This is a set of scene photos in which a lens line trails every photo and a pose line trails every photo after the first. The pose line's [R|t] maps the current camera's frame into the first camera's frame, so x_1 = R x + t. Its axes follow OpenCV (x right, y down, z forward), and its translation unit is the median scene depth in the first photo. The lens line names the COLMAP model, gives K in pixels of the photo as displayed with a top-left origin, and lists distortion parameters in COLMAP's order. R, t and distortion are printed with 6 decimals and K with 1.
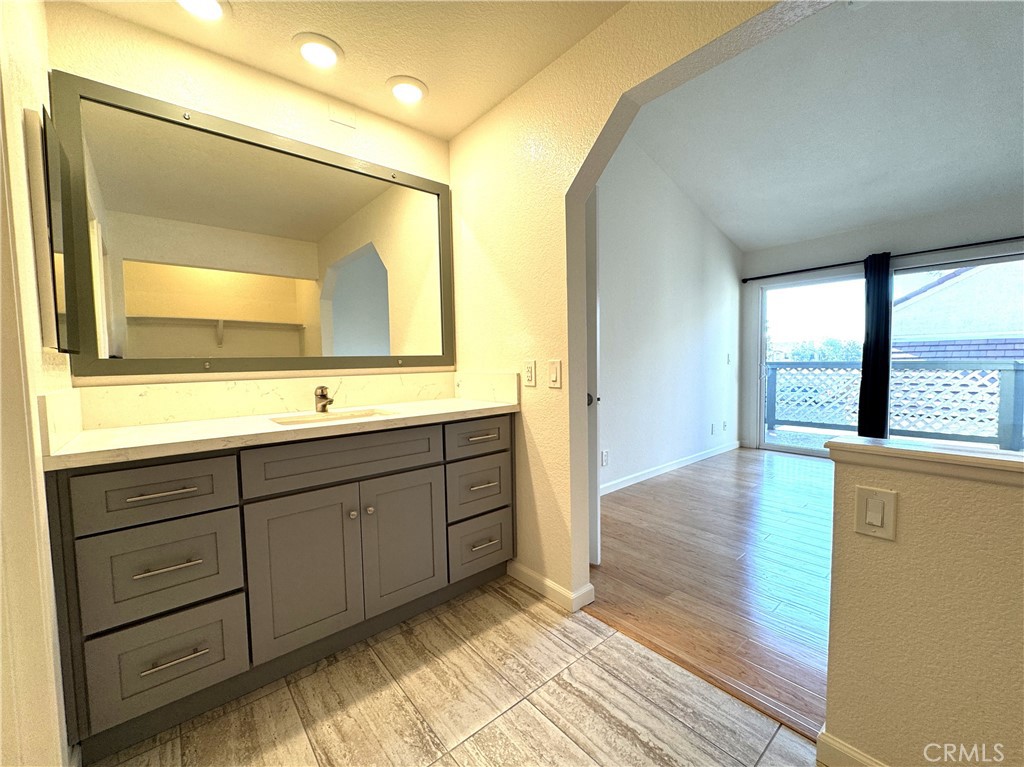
lens RADIAL K [[413.6, 0, 514.5], [0, 413.6, 384.6], [0, 0, 1]] dist [-0.000649, -0.000144]
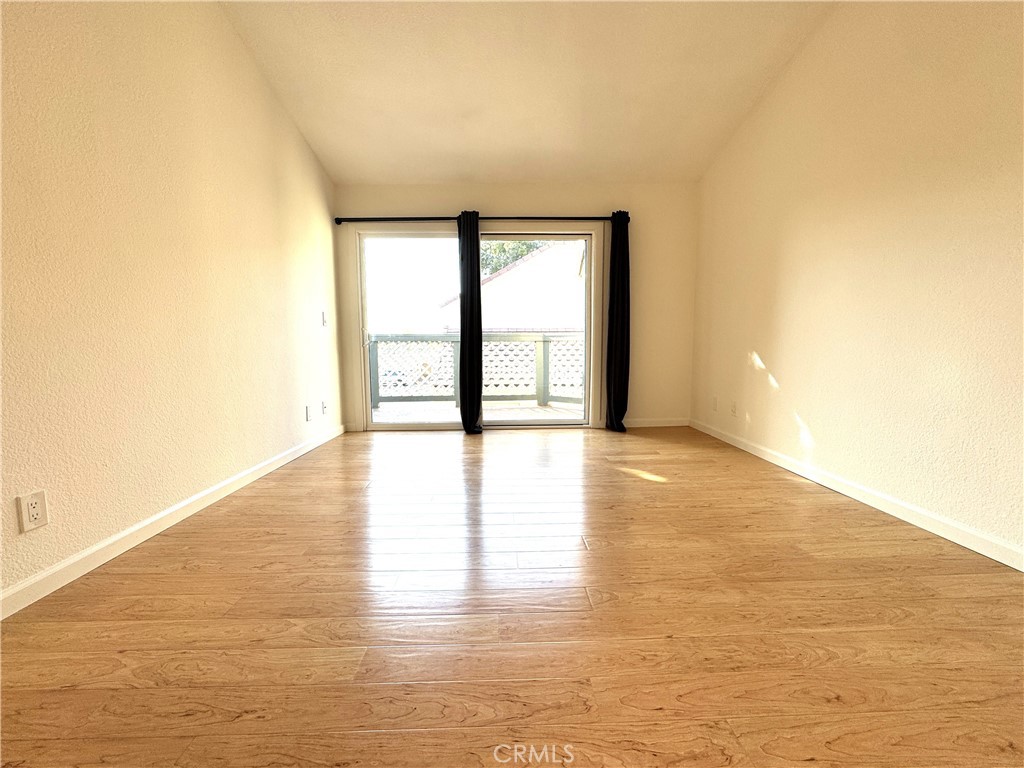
lens RADIAL K [[409.8, 0, 510.1], [0, 409.8, 385.3], [0, 0, 1]] dist [0.002474, 0.000382]
pose [[0.628803, -0.059276, 0.775302, 0.180495], [0.036027, 0.998240, 0.047102, 0.044799], [-0.776730, -0.001686, 0.629832, 0.331394]]
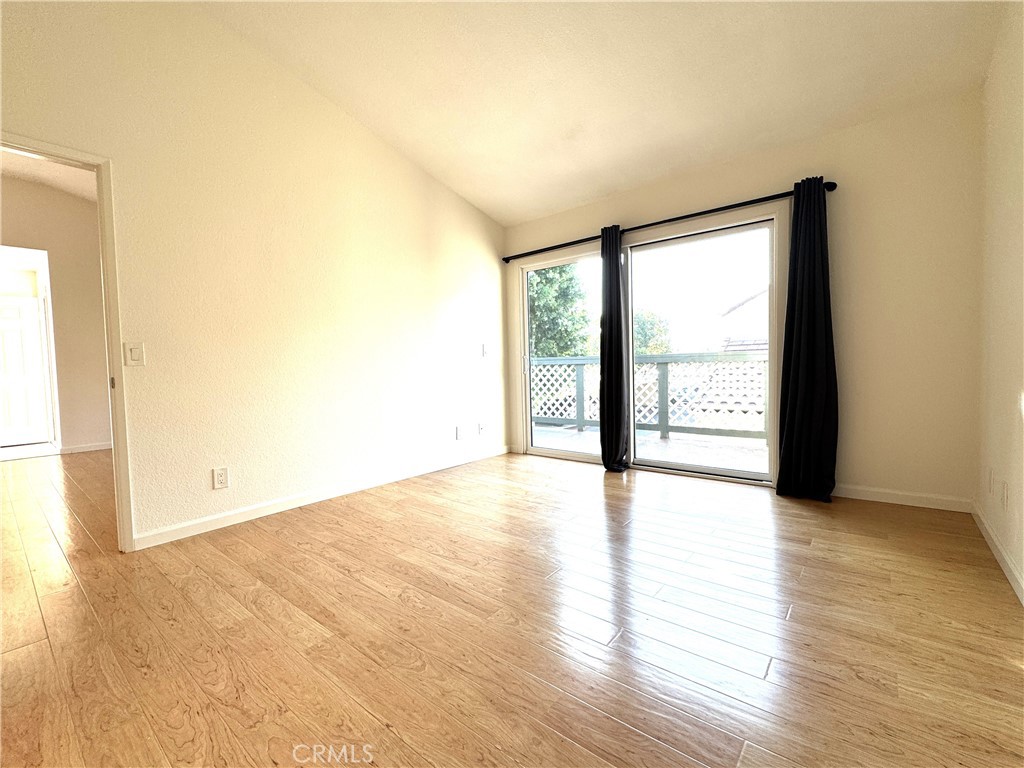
lens RADIAL K [[442.3, 0, 513.0], [0, 442.3, 384.7], [0, 0, 1]] dist [-0.000380, 0.000132]
pose [[0.984119, -0.013345, 0.177005, 0.515118], [0.015117, 0.999848, -0.008671, 0.023118], [-0.176863, 0.011209, 0.984172, 0.117901]]
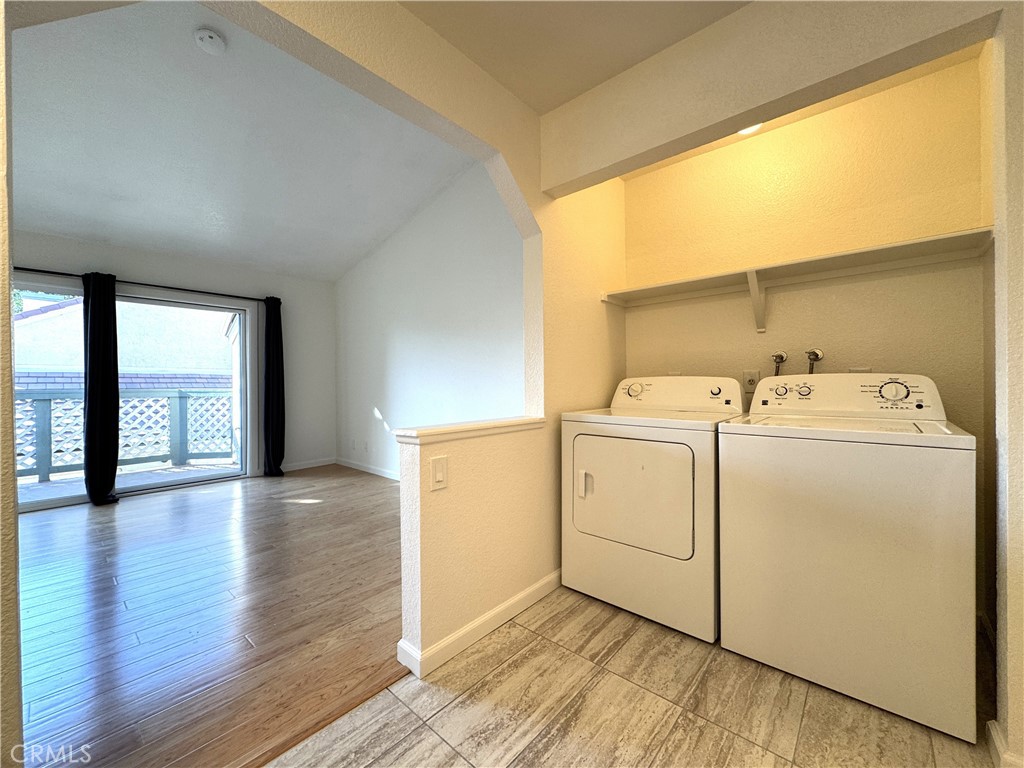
lens RADIAL K [[409.8, 0, 510.1], [0, 409.8, 385.3], [0, 0, 1]] dist [0.002474, 0.000382]
pose [[-0.144753, 0.019449, 0.989277, -0.171163], [0.063211, 0.997946, -0.010370, 0.005597], [-0.987447, 0.061032, -0.145685, 0.243412]]
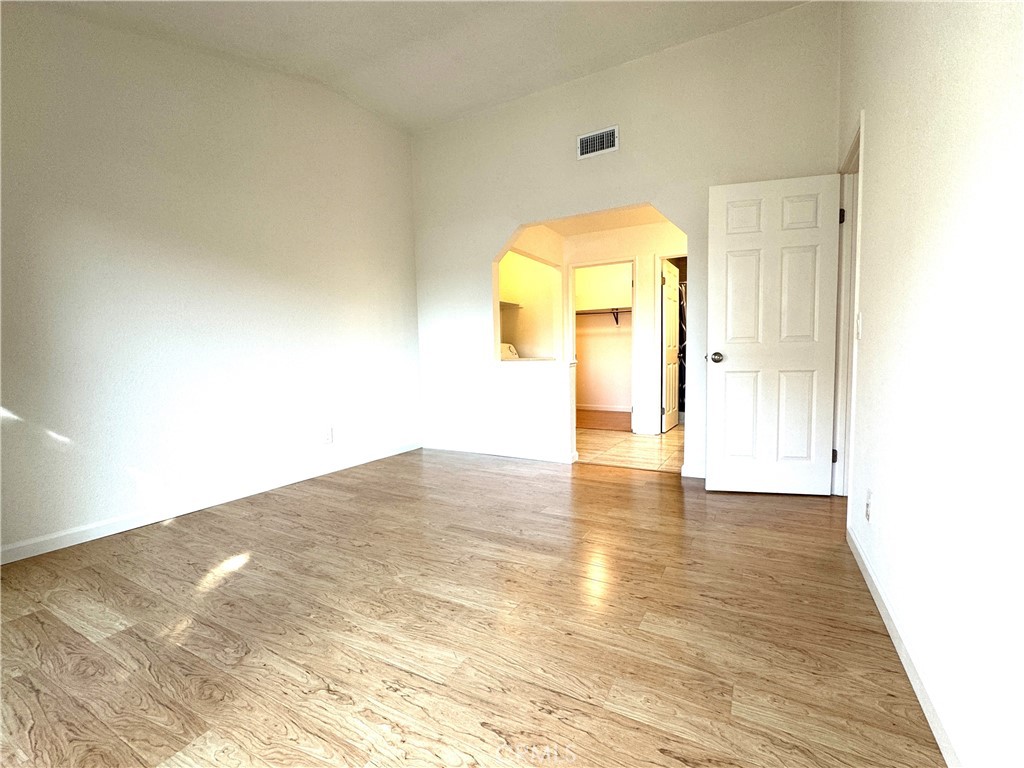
lens RADIAL K [[450.3, 0, 515.1], [0, 450.3, 386.3], [0, 0, 1]] dist [-0.000526, 0.000250]
pose [[-0.933700, 0.062126, -0.352624, 0.693290], [0.018018, 0.991737, 0.127017, -0.036146], [0.357601, 0.112242, -0.927105, 1.160450]]
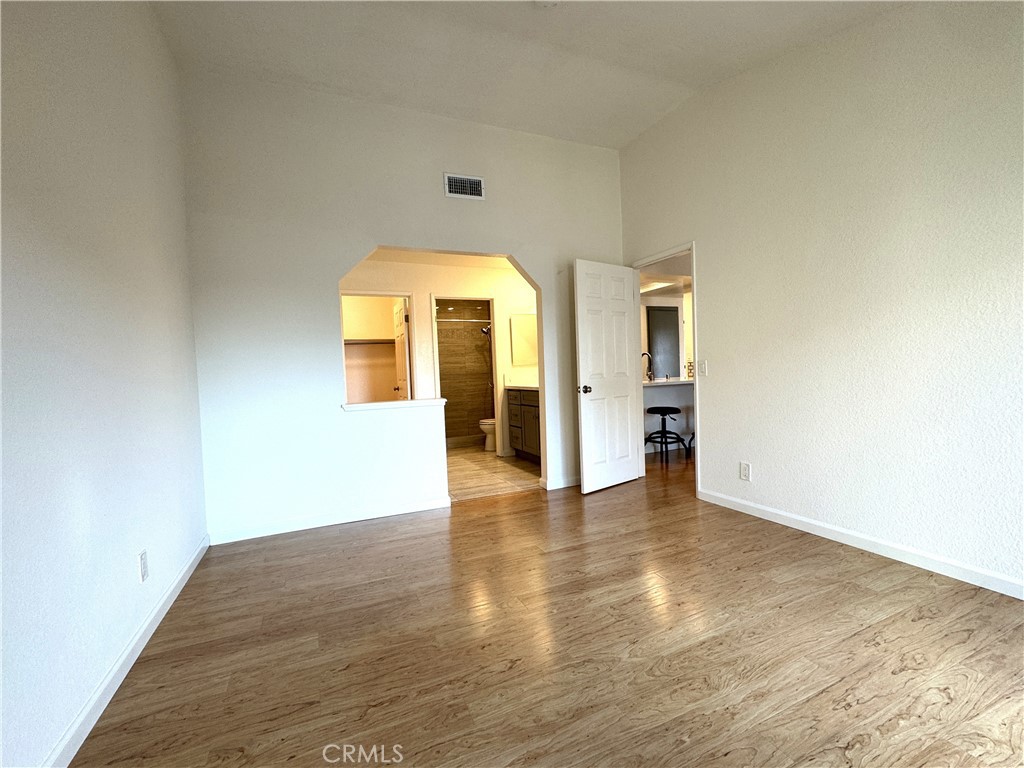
lens RADIAL K [[442.3, 0, 513.0], [0, 442.3, 384.7], [0, 0, 1]] dist [-0.000380, 0.000132]
pose [[-0.278543, 0.063712, -0.958308, 1.070967], [-0.005484, 0.997675, 0.067923, -0.055792], [0.960408, 0.024175, -0.277546, 0.683810]]
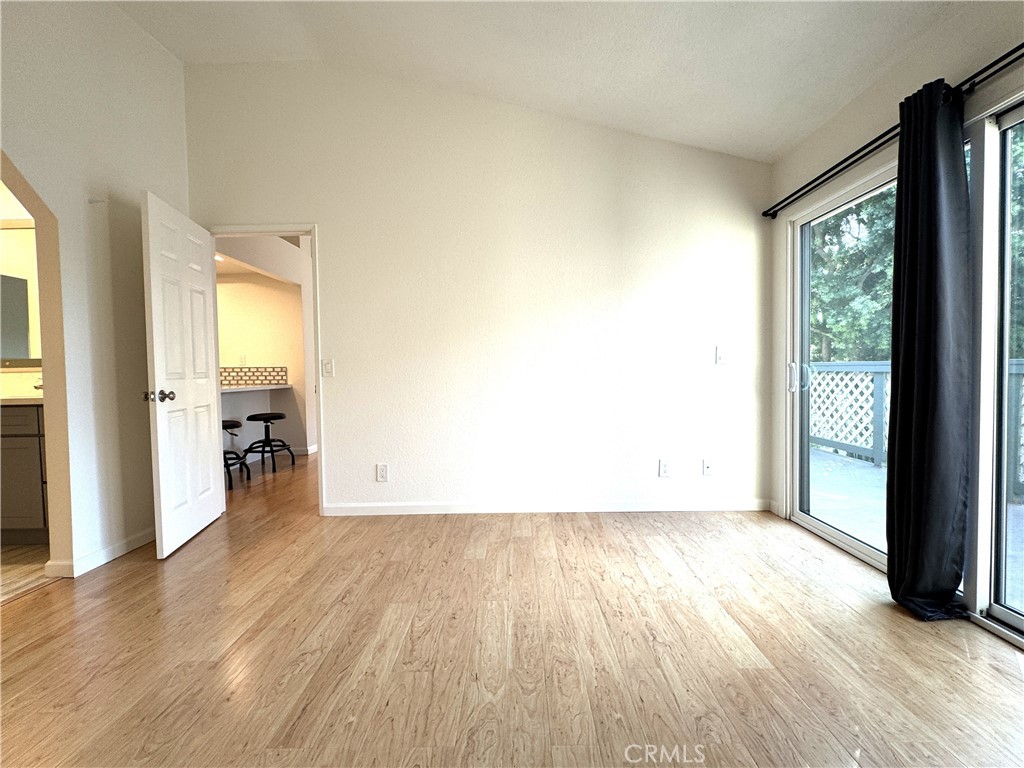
lens RADIAL K [[442.3, 0, 513.0], [0, 442.3, 384.7], [0, 0, 1]] dist [-0.000380, 0.000132]
pose [[0.756938, 0.029501, -0.652821, 0.885052], [-0.033491, 0.999419, 0.006331, -0.017202], [0.652628, 0.017071, 0.757486, 0.416965]]
